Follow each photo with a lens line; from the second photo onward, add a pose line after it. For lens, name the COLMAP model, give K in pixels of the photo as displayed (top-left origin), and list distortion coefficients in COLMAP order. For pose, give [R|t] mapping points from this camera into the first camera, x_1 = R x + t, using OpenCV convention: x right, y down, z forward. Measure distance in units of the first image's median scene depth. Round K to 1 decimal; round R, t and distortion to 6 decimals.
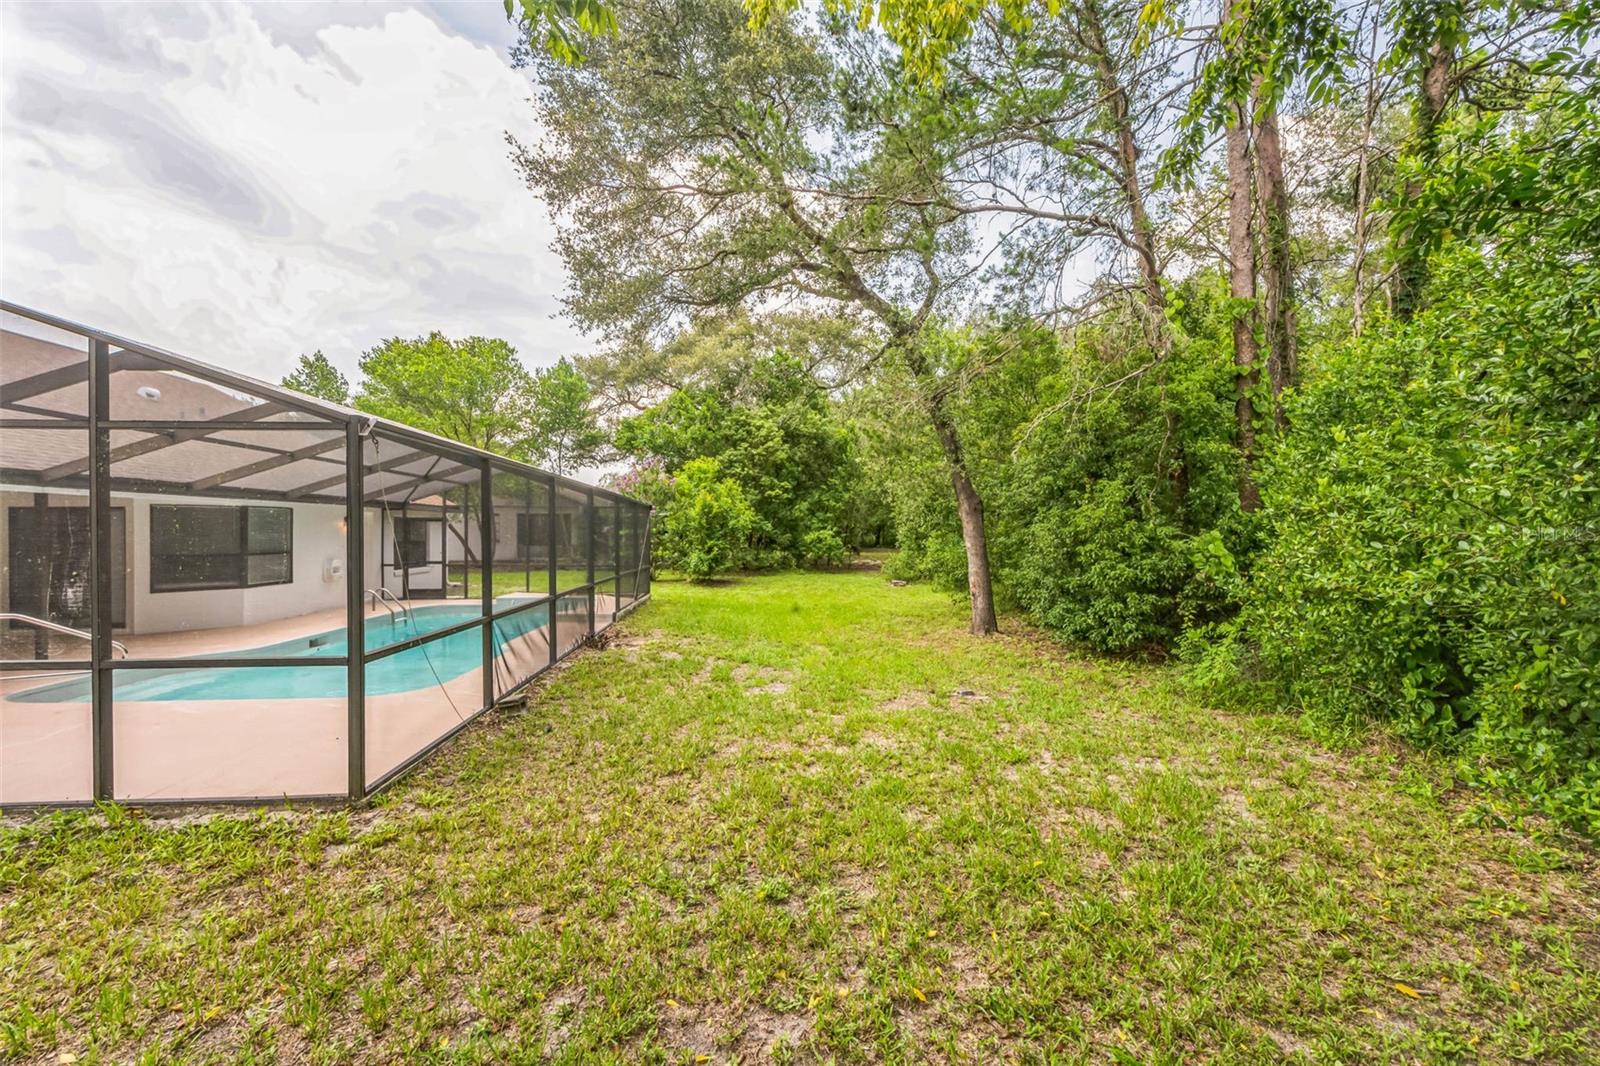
lens RADIAL K [[635.0, 0, 783.7], [0, 635.0, 544.7], [0, 0, 1]] dist [-0.000236, -0.000009]
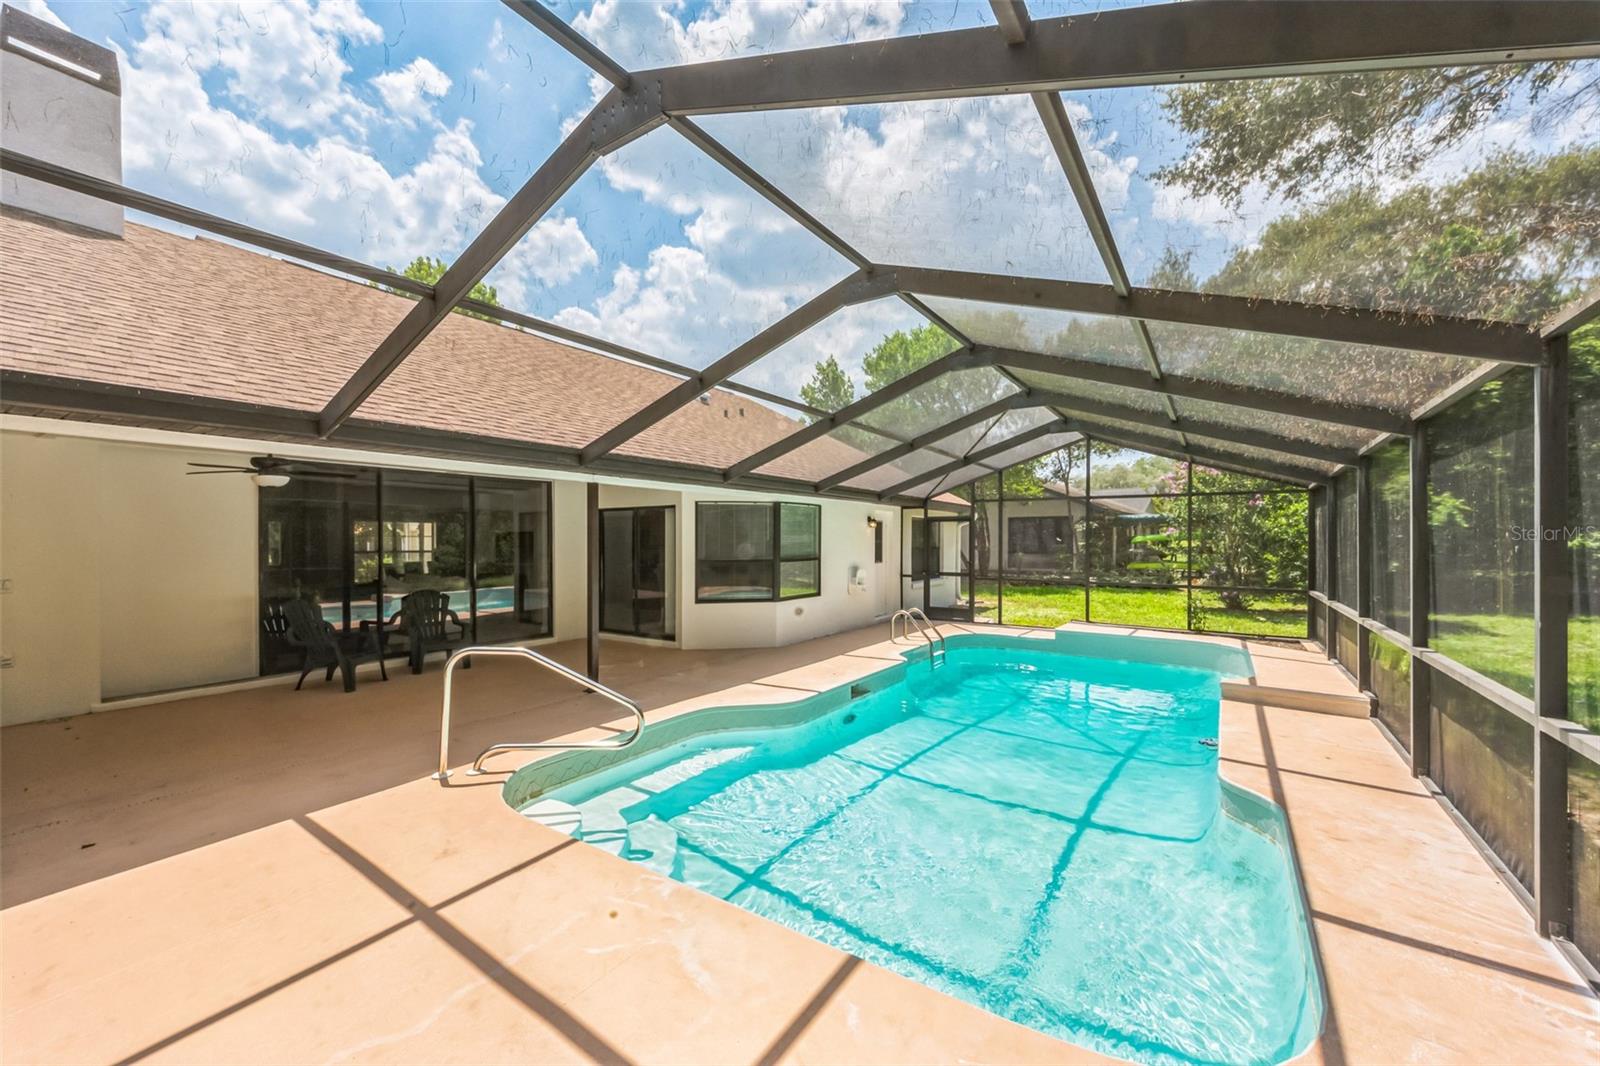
lens RADIAL K [[635.0, 0, 783.7], [0, 635.0, 544.7], [0, 0, 1]] dist [-0.000236, -0.000009]
pose [[0.778511, 0.001084, -0.627630, -0.233922], [-0.009762, 0.999898, -0.010382, 0.002468], [0.627556, 0.014209, 0.778442, 0.261105]]
